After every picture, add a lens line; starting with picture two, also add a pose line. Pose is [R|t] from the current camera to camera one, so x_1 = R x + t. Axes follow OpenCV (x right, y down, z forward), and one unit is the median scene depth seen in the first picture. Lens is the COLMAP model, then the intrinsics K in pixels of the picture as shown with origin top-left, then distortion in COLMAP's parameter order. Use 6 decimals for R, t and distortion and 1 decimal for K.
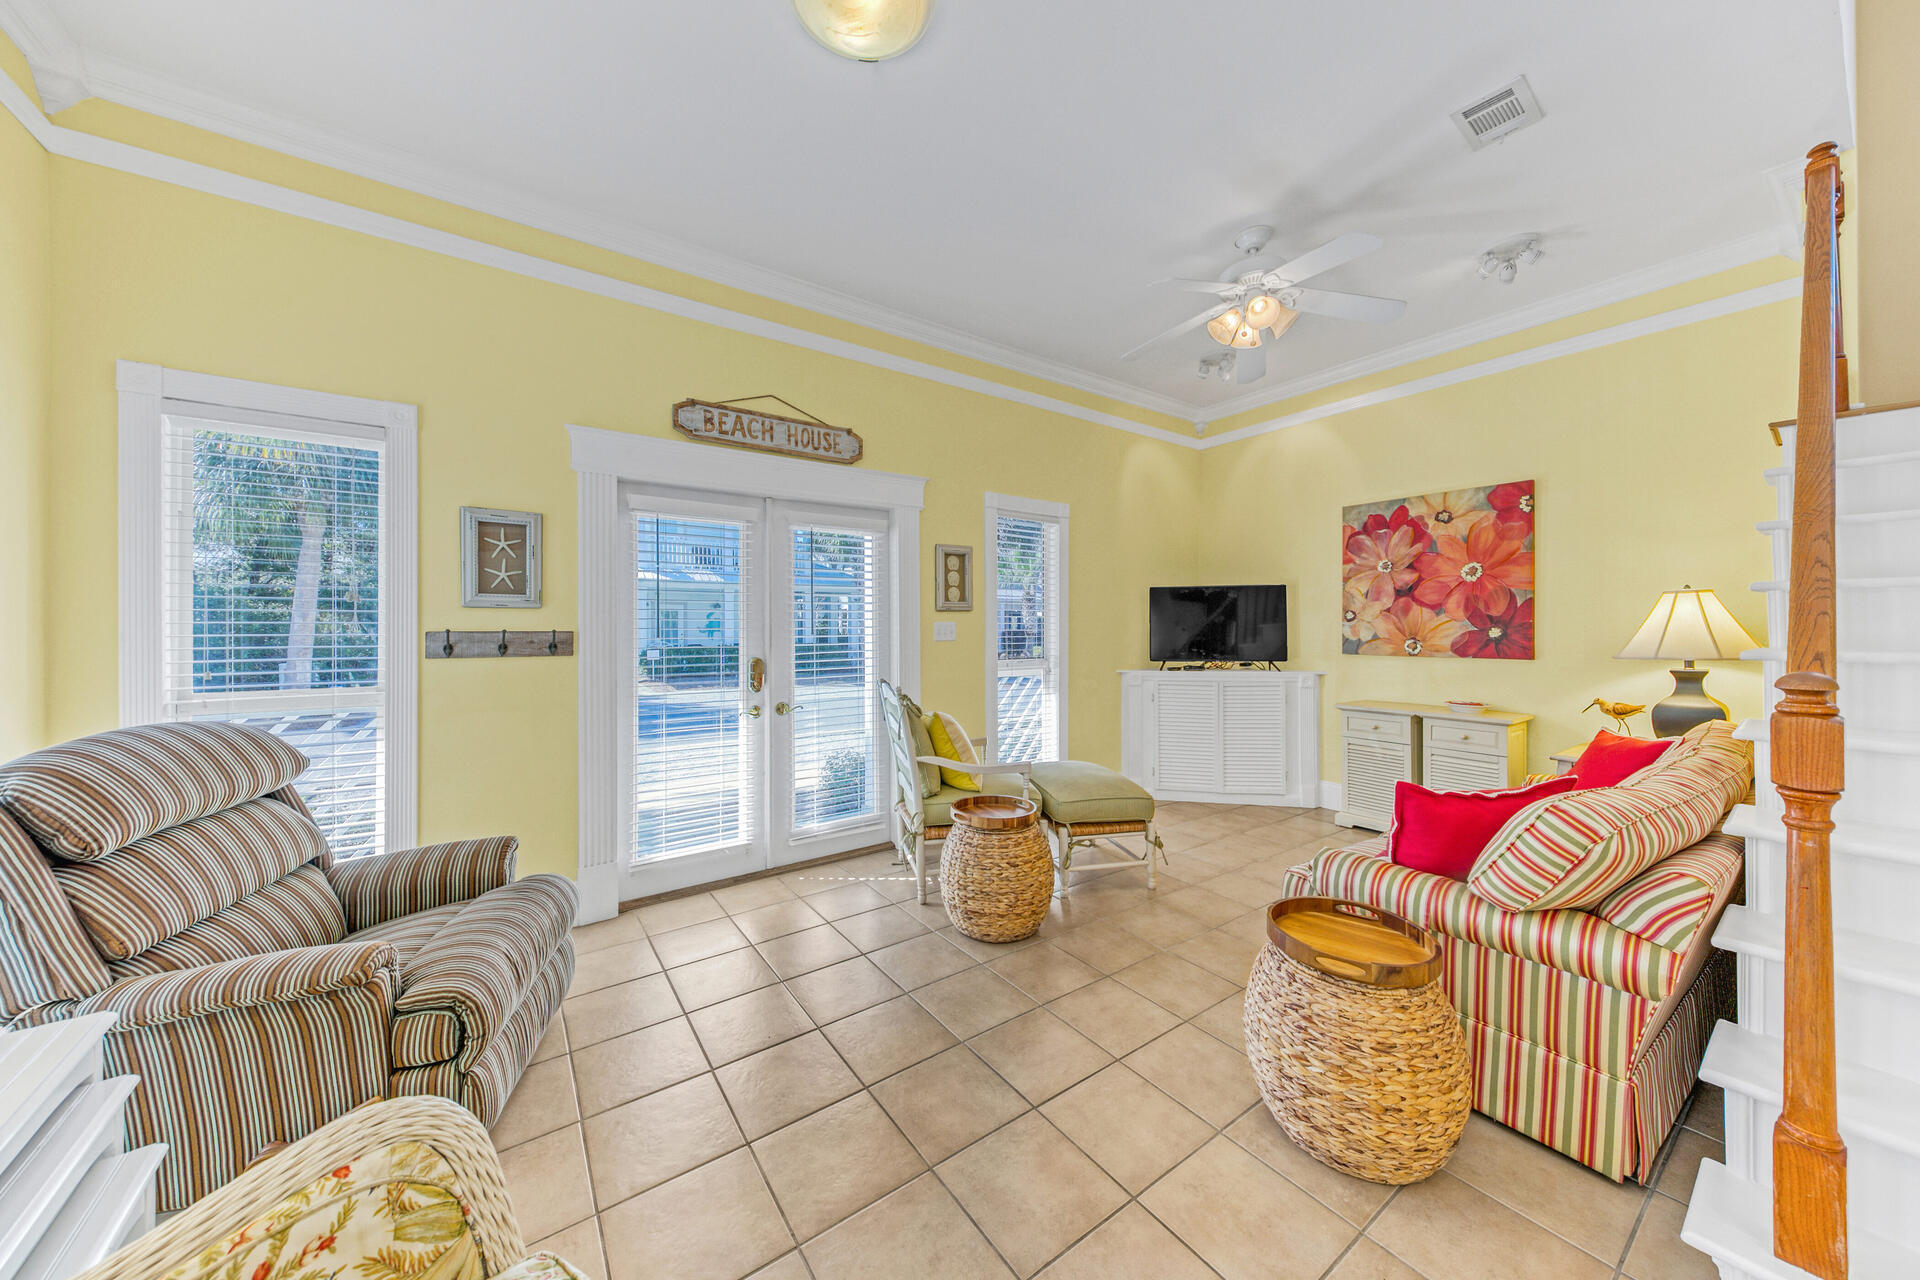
lens RADIAL K [[658.8, 0, 965.0], [0, 658.8, 631.7], [0, 0, 1]] dist [-0.001968, -0.001274]
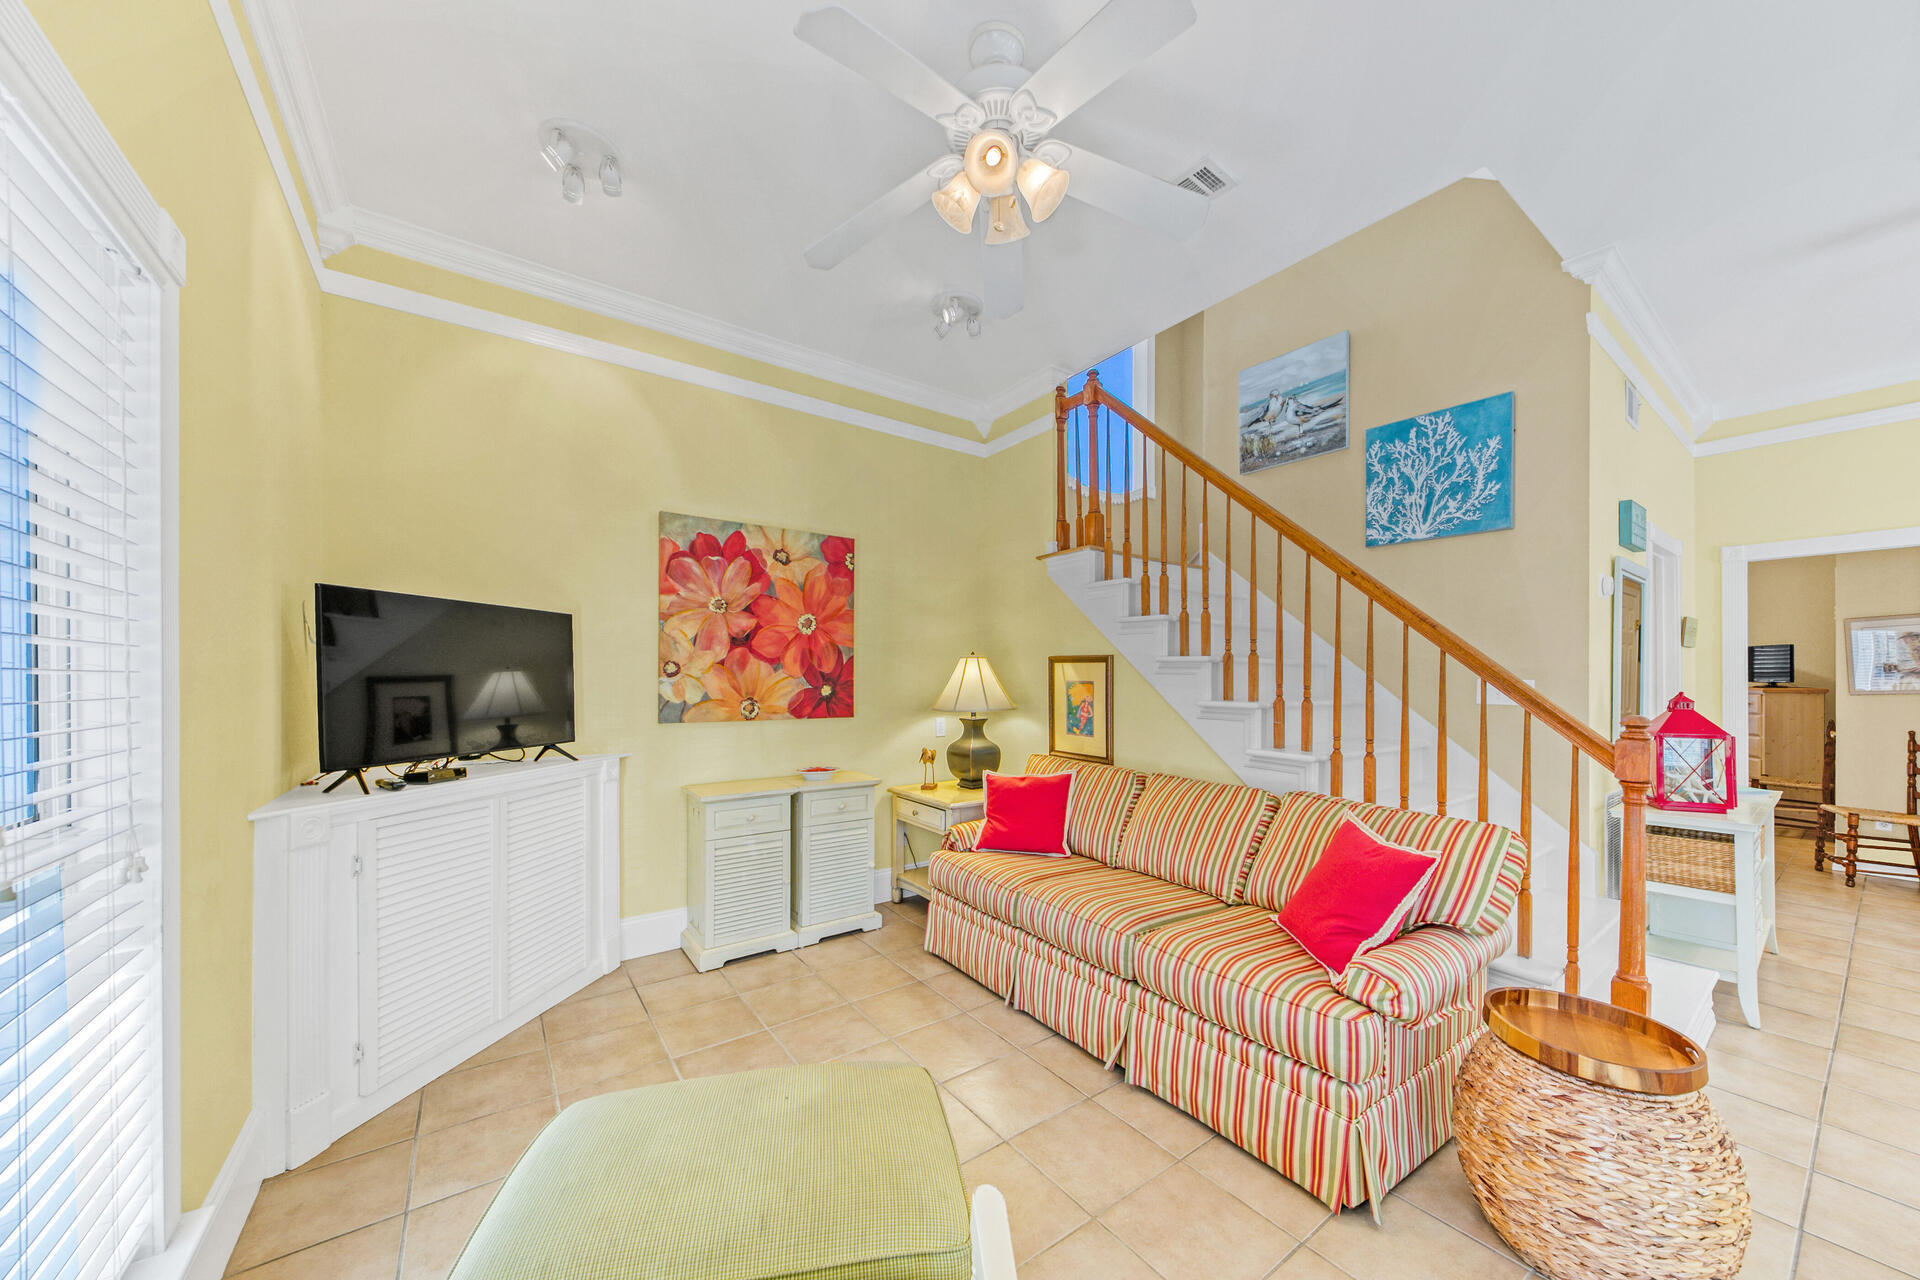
lens RADIAL K [[658.8, 0, 971.3], [0, 658.8, 678.4], [0, 0, 1]] dist [-0.001968, -0.001274]
pose [[-0.011847, 0.004490, 0.999920, -0.134825], [0.003618, 0.999984, -0.004448, -0.010588], [-0.999923, 0.003565, -0.011863, 0.752838]]
